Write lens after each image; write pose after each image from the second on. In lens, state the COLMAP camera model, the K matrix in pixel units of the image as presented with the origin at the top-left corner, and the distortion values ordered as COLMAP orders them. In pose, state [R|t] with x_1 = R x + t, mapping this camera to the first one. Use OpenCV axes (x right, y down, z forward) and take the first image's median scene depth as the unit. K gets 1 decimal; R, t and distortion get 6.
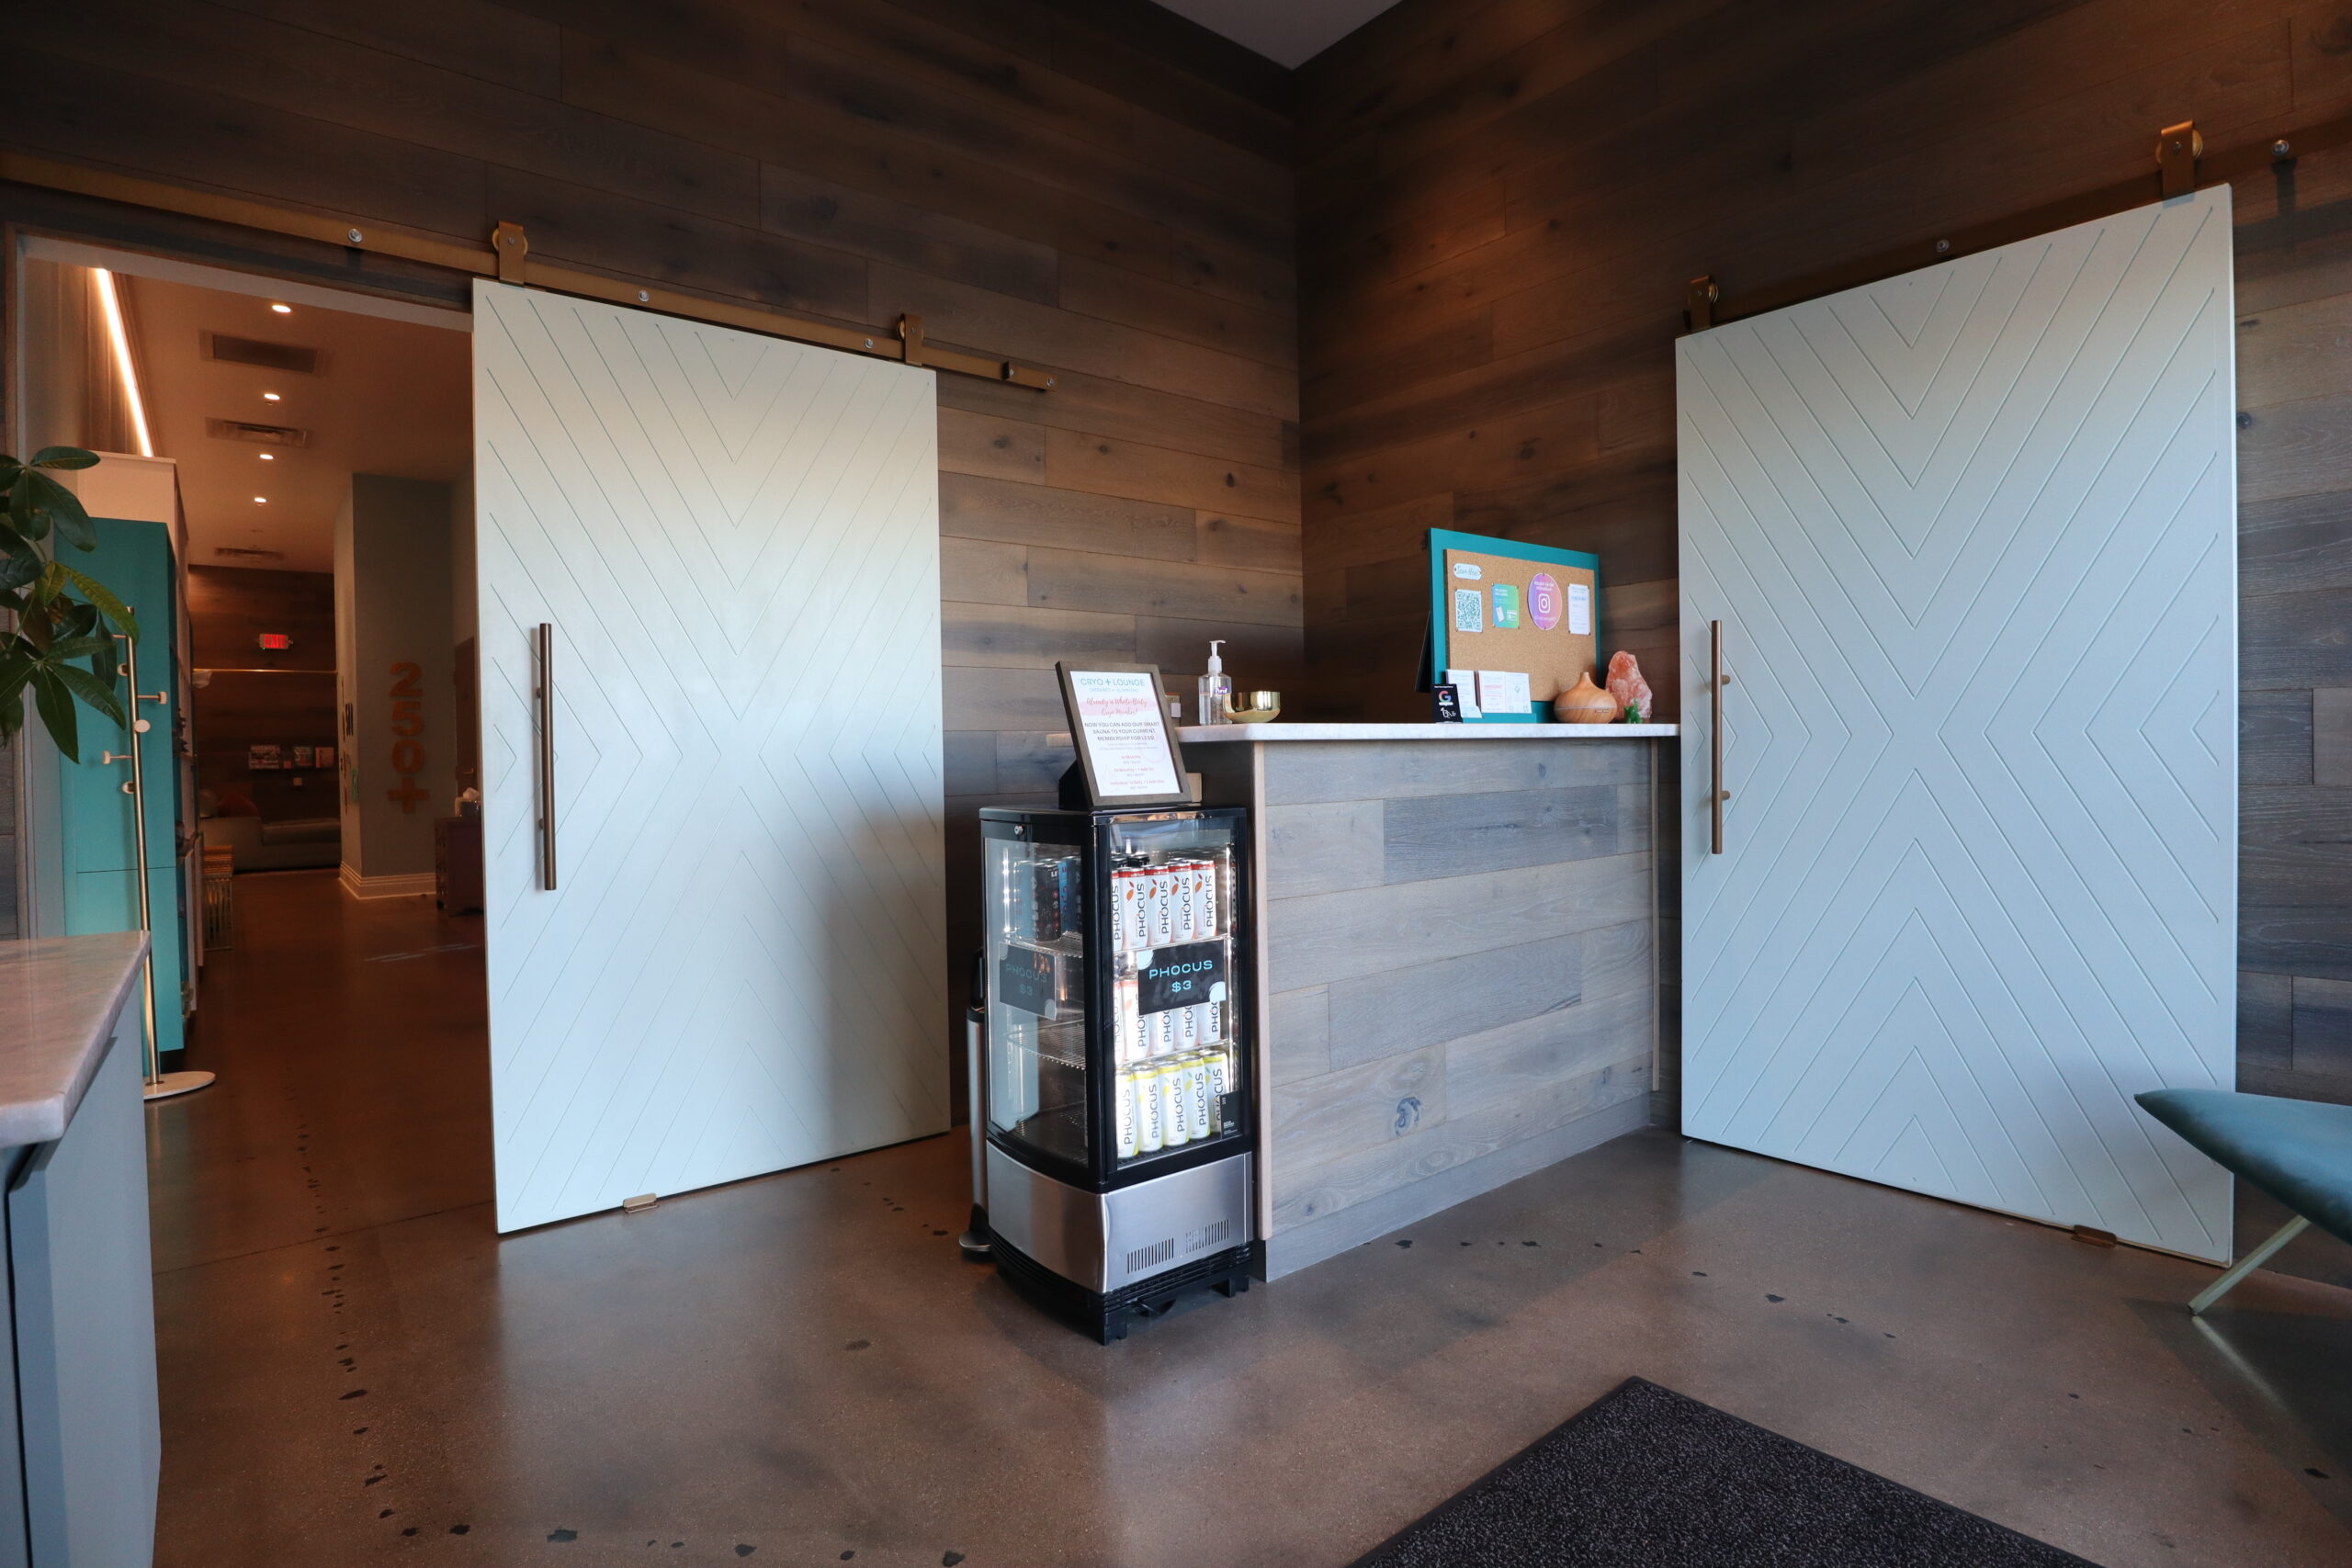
lens RADIAL K [[1188.2, 0, 1187.4], [0, 1188.2, 789.8], [0, 0, 1]] dist [-0.028879, 0.002196]
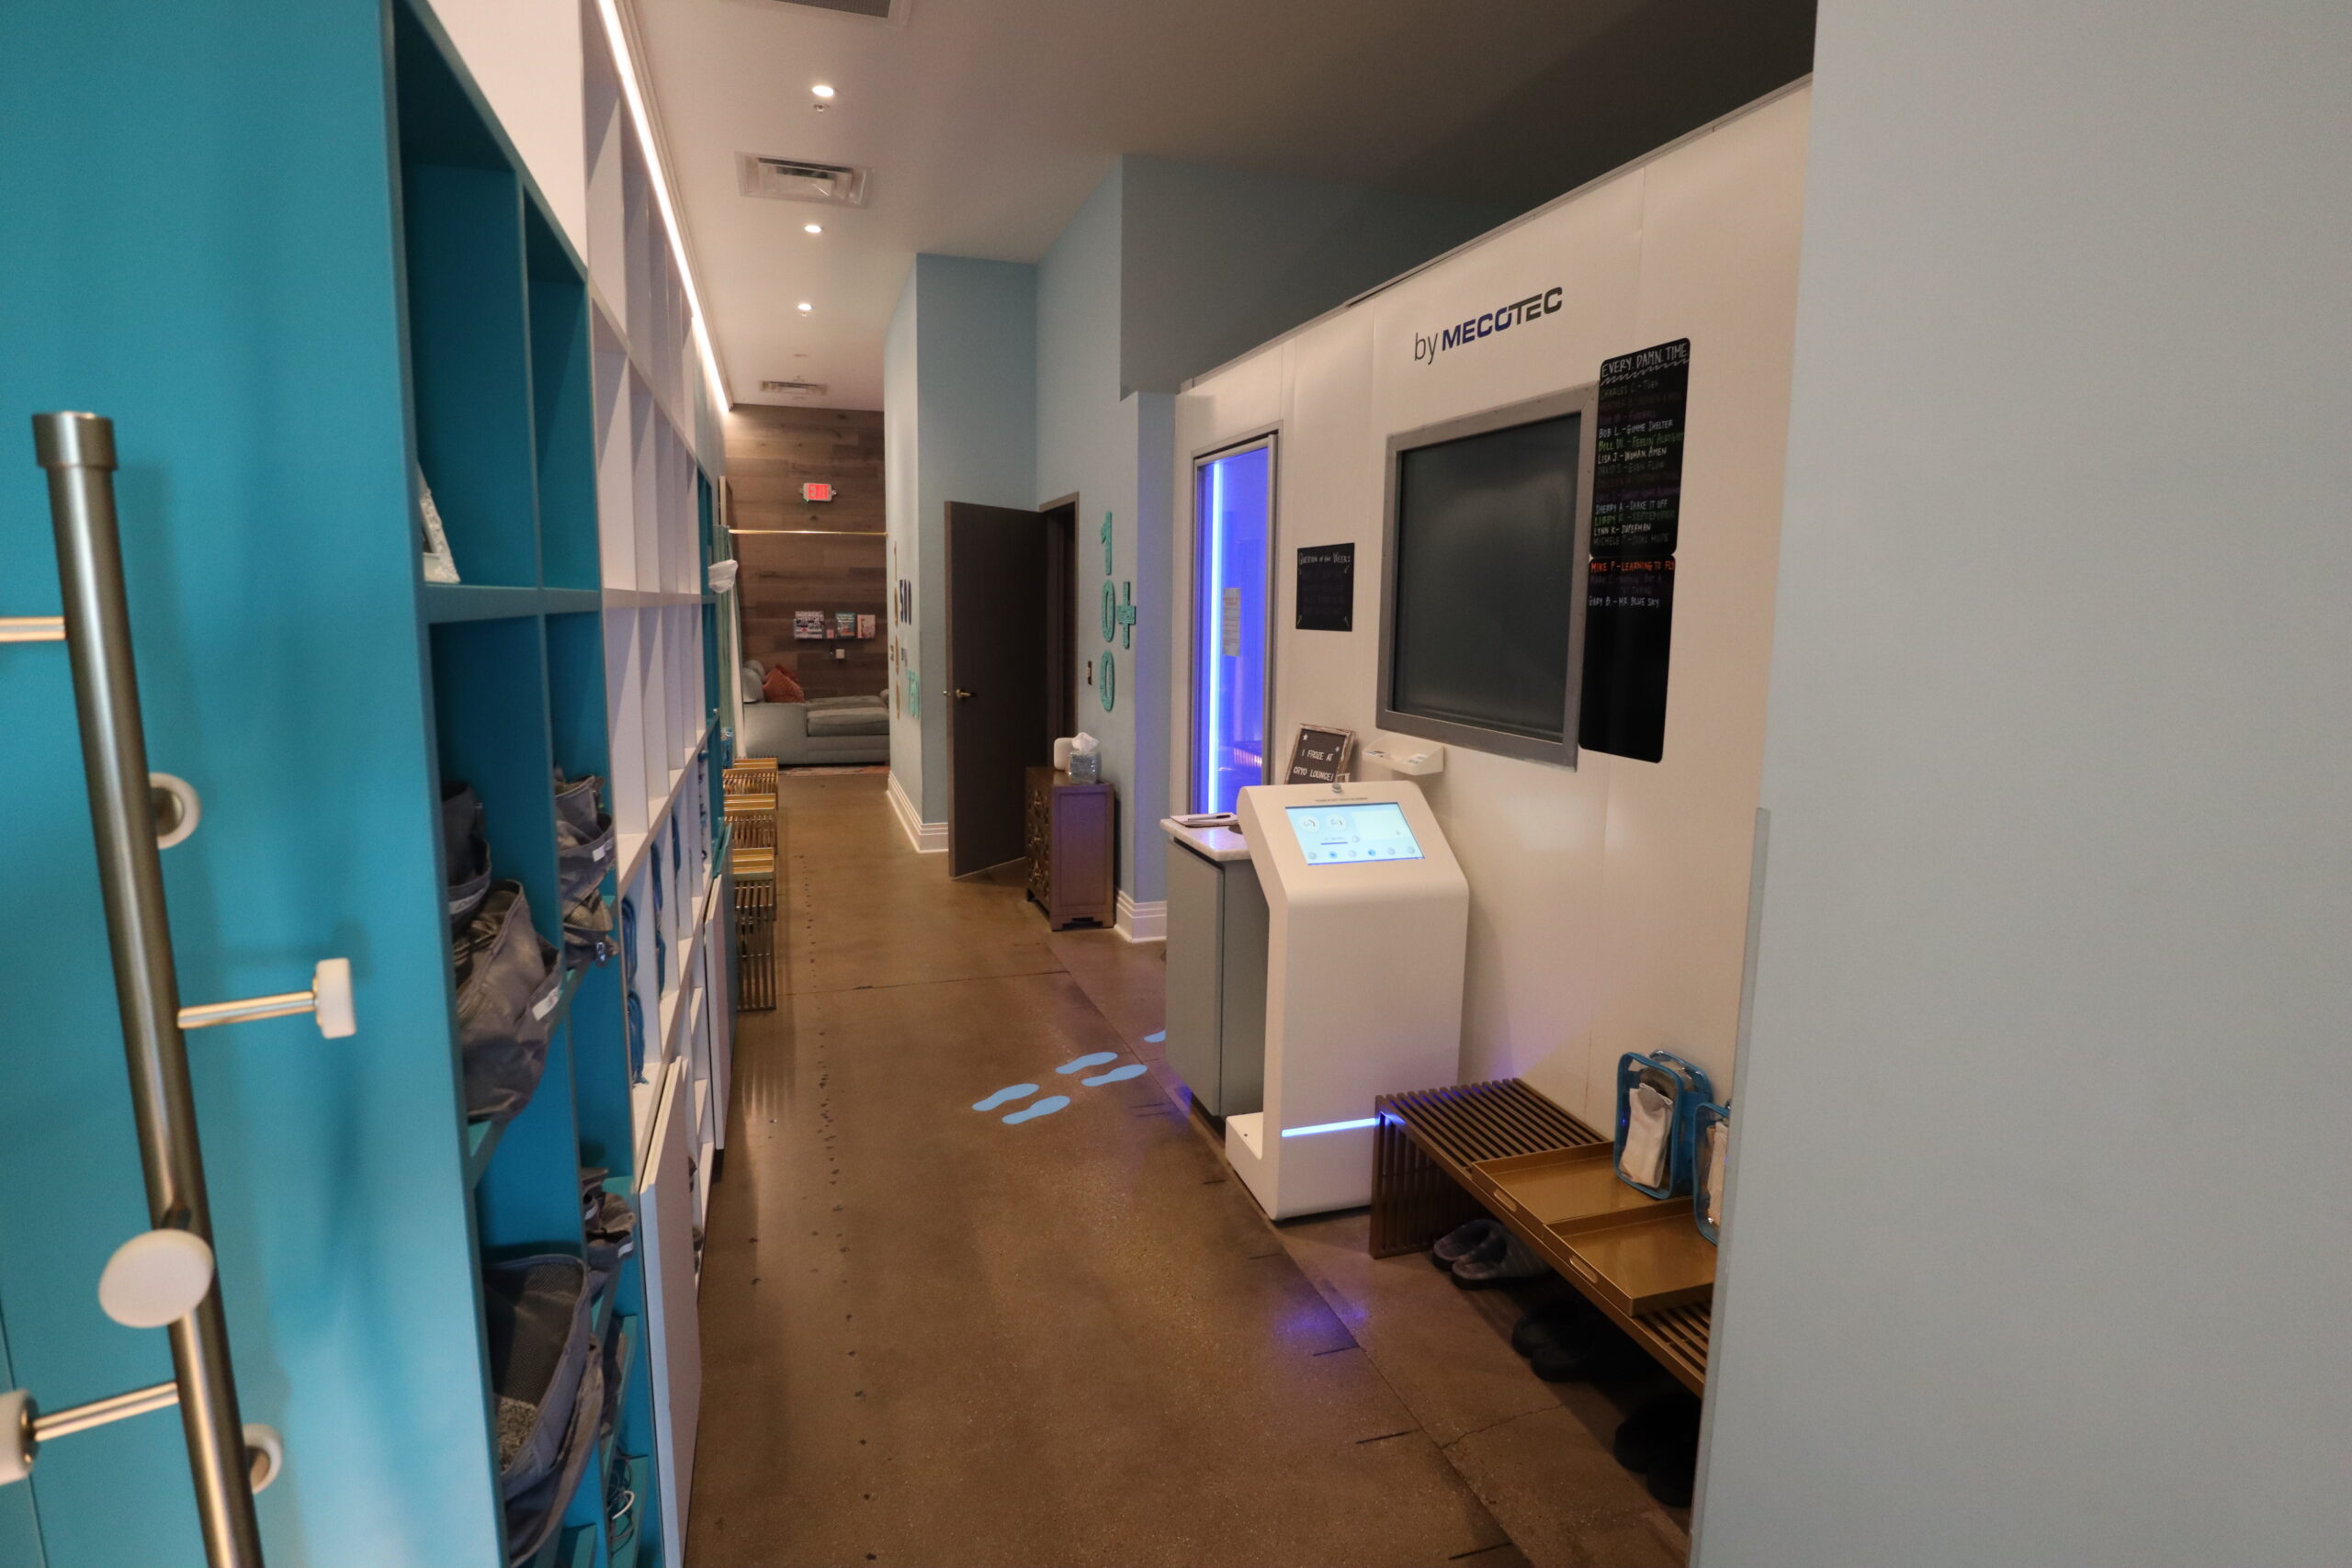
lens RADIAL K [[1188.2, 0, 1166.4], [0, 1188.2, 777.6], [0, 0, 1]] dist [-0.028879, 0.002196]
pose [[0.929883, 0.080248, -0.358997, -0.236152], [-0.035944, 0.991067, 0.128432, -0.044313], [0.366096, -0.106523, 0.924460, 0.293568]]
